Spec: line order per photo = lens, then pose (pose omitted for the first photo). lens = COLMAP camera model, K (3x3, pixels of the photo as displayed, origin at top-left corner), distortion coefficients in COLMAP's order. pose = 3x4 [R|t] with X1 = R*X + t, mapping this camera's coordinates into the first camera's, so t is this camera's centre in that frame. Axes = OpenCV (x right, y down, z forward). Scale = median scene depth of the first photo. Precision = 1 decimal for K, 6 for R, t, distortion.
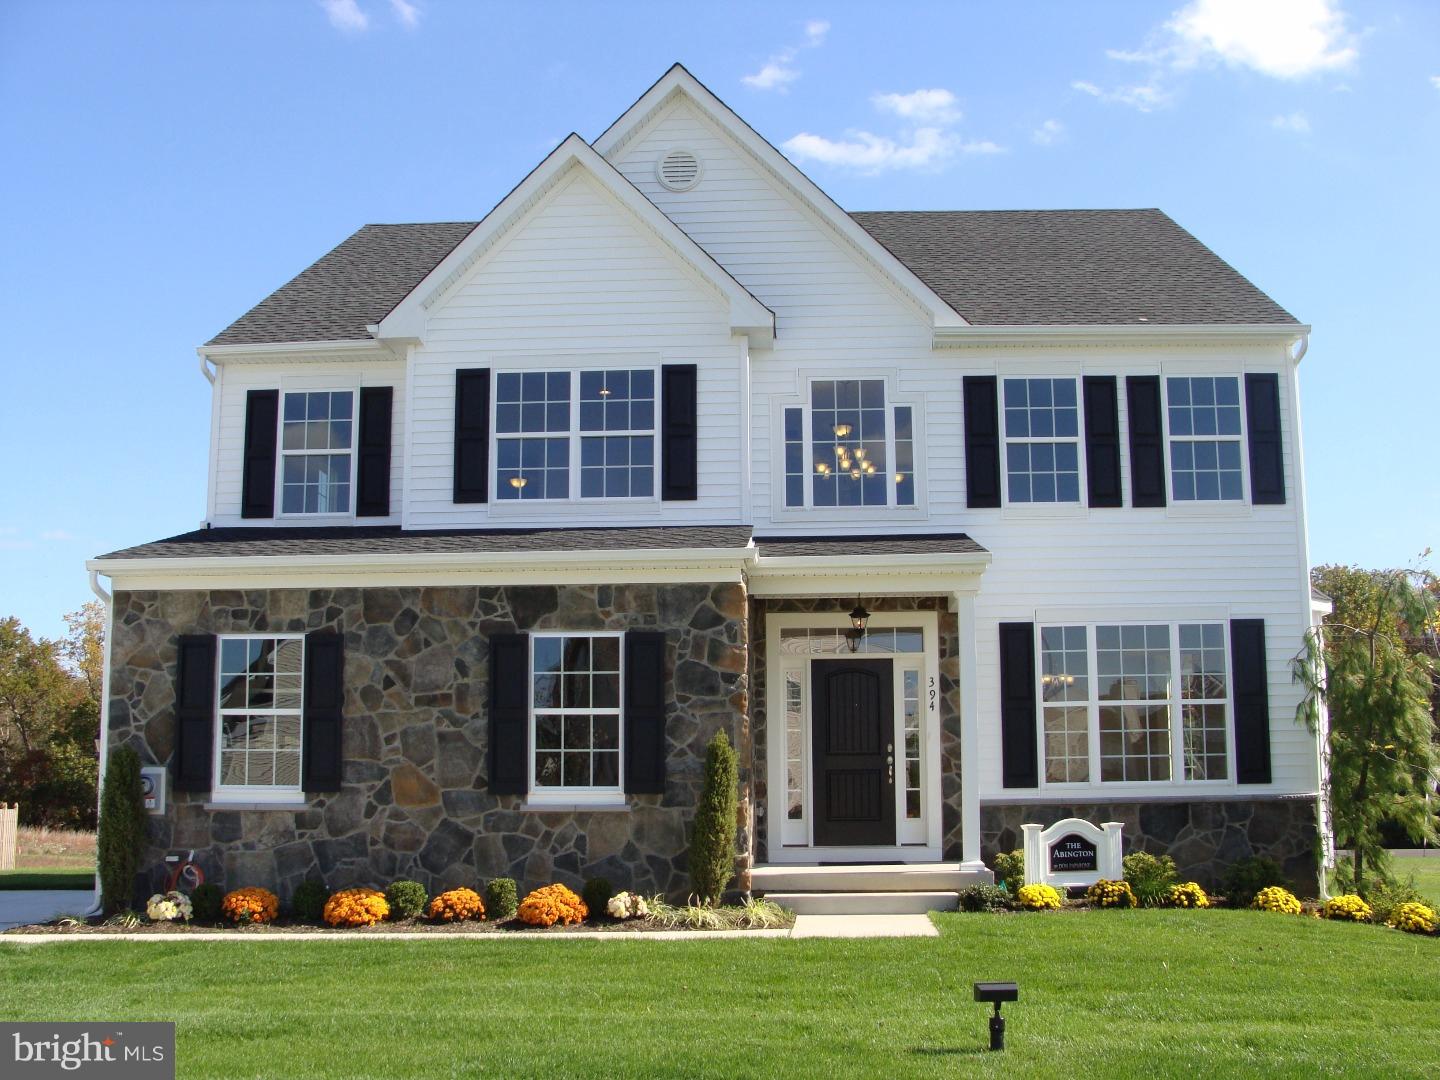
lens RADIAL K [[1628.6, 0, 721.7], [0, 1628.6, 534.9], [0, 0, 1]] dist [-0.115292, 0.000000]
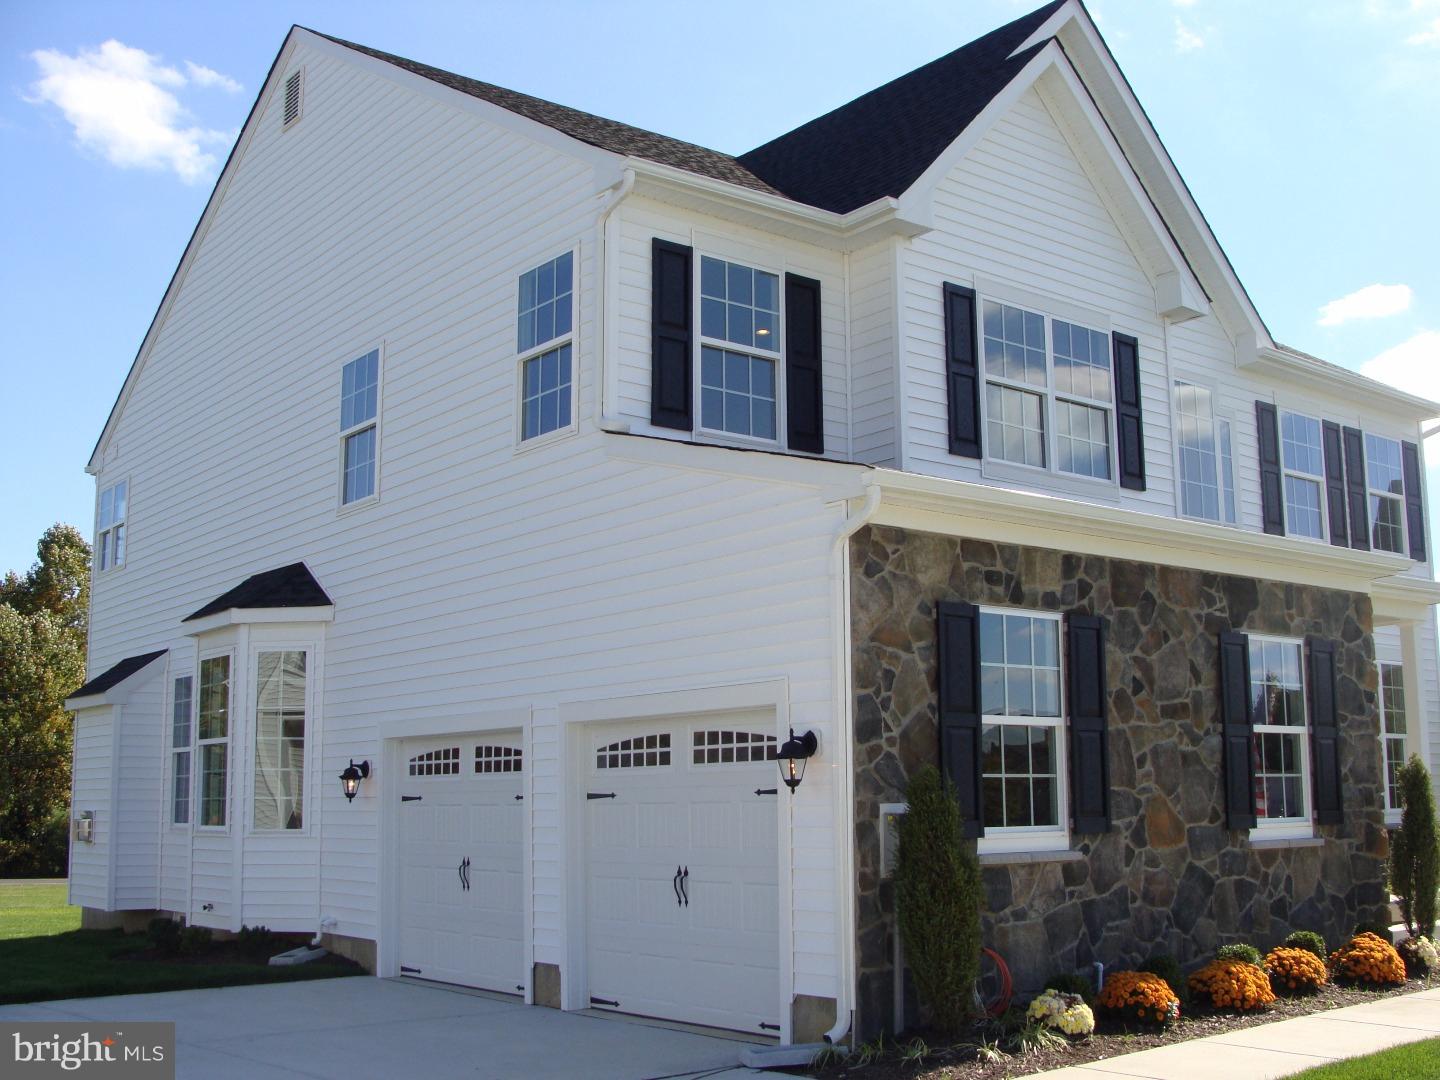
lens RADIAL K [[1628.6, 0, 721.6], [0, 1628.6, 544.3], [0, 0, 1]] dist [-0.115292, 0.000000]
pose [[0.727413, 0.107626, 0.677707, -0.870642], [-0.100247, 0.993695, -0.050208, 0.083121], [-0.678838, -0.031416, 0.733616, 0.581793]]
